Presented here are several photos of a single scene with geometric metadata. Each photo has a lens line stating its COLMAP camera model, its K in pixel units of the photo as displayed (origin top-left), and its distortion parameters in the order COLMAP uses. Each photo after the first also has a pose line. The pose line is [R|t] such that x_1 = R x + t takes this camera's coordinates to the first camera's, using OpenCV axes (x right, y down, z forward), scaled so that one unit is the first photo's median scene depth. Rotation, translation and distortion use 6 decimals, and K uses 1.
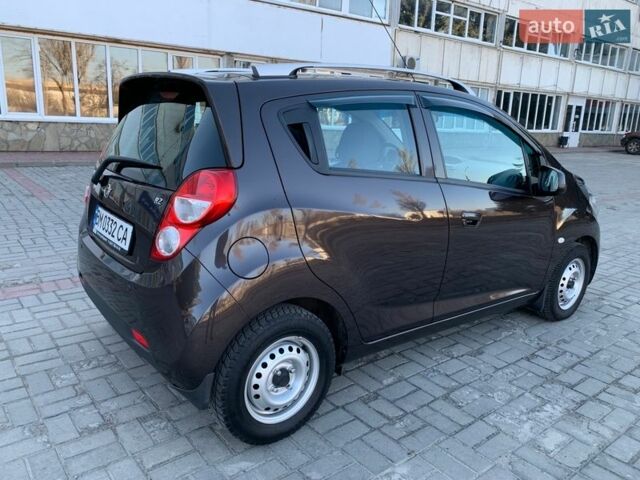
lens RADIAL K [[505.6, 0, 318.0], [0, 505.6, 240.7], [0, 0, 1]] dist [0.009703, -0.000604]
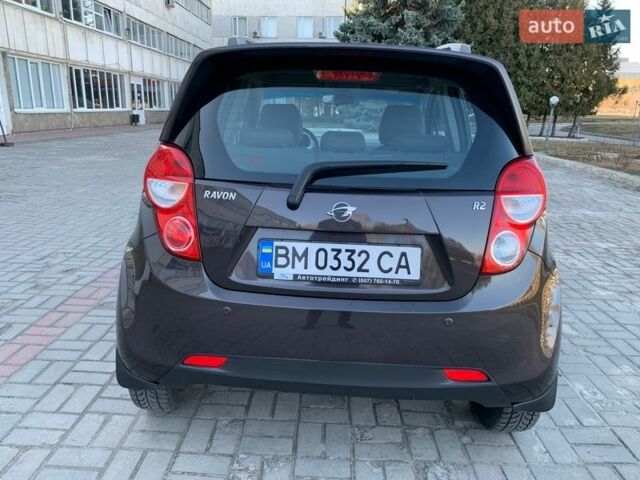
lens RADIAL K [[505.0, 0, 315.7], [0, 505.0, 239.5], [0, 0, 1]] dist [0.020098, -0.011040]
pose [[0.647439, -0.216377, 0.730756, -0.729896], [0.188021, 0.974561, 0.121984, -0.116512], [-0.738560, 0.058420, 0.671652, 0.416045]]
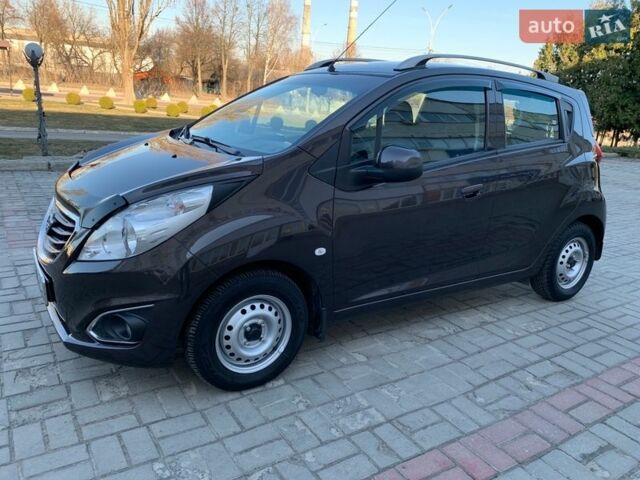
lens RADIAL K [[507.7, 0, 322.6], [0, 507.7, 247.3], [0, 0, 1]] dist [0.011760, -0.000493]
pose [[-0.989130, -0.133162, 0.062369, 0.137087], [-0.081440, 0.849262, 0.521653, -0.539674], [-0.122432, 0.510904, -0.850875, 2.171662]]
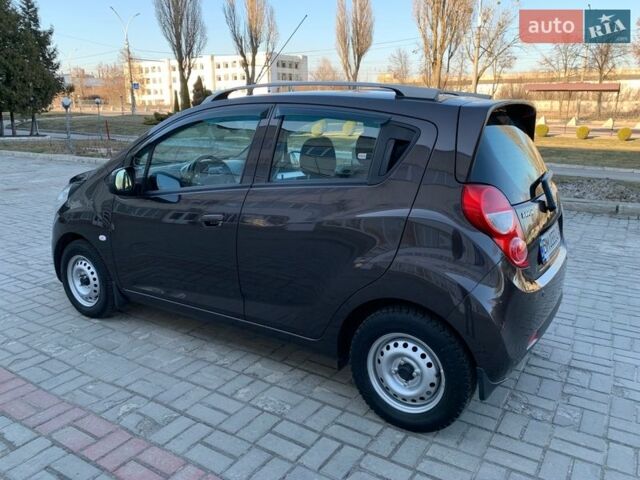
lens RADIAL K [[502.8, 0, 308.0], [0, 502.8, 240.9], [0, 0, 1]] dist [0.011977, -0.002450]
pose [[-0.309915, -0.279975, 0.908607, -0.965326], [0.224557, 0.907067, 0.356094, -0.414954], [-0.923865, 0.314393, -0.218243, 1.336484]]
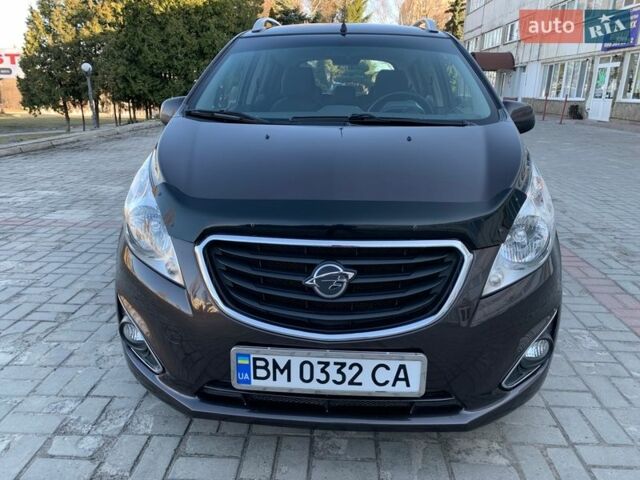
lens RADIAL K [[505.0, 0, 315.7], [0, 505.0, 239.5], [0, 0, 1]] dist [0.020098, -0.011040]
pose [[-0.662855, 0.156323, -0.732247, 0.978323], [-0.232060, 0.886915, 0.399411, -0.330607], [0.711878, 0.434677, -0.551620, 1.745371]]
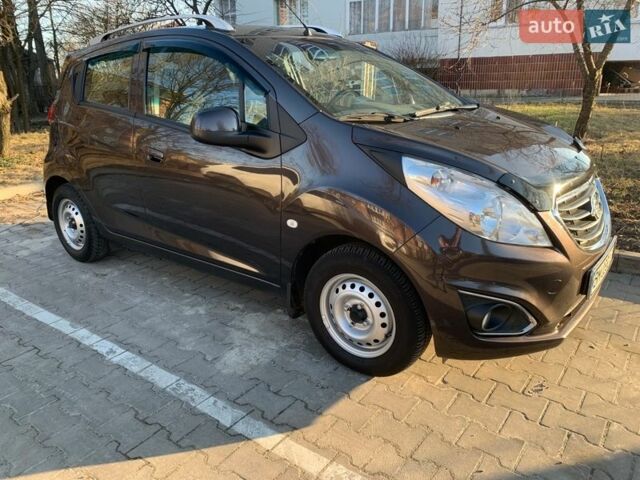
lens RADIAL K [[492.5, 0, 308.9], [0, 492.5, 239.1], [0, 0, 1]] dist [0.004034, -0.001928]
pose [[0.225937, 0.241211, -0.943806, 1.214666], [-0.201847, 0.959424, 0.196882, -0.124881], [0.953001, 0.146022, 0.265457, 0.933947]]
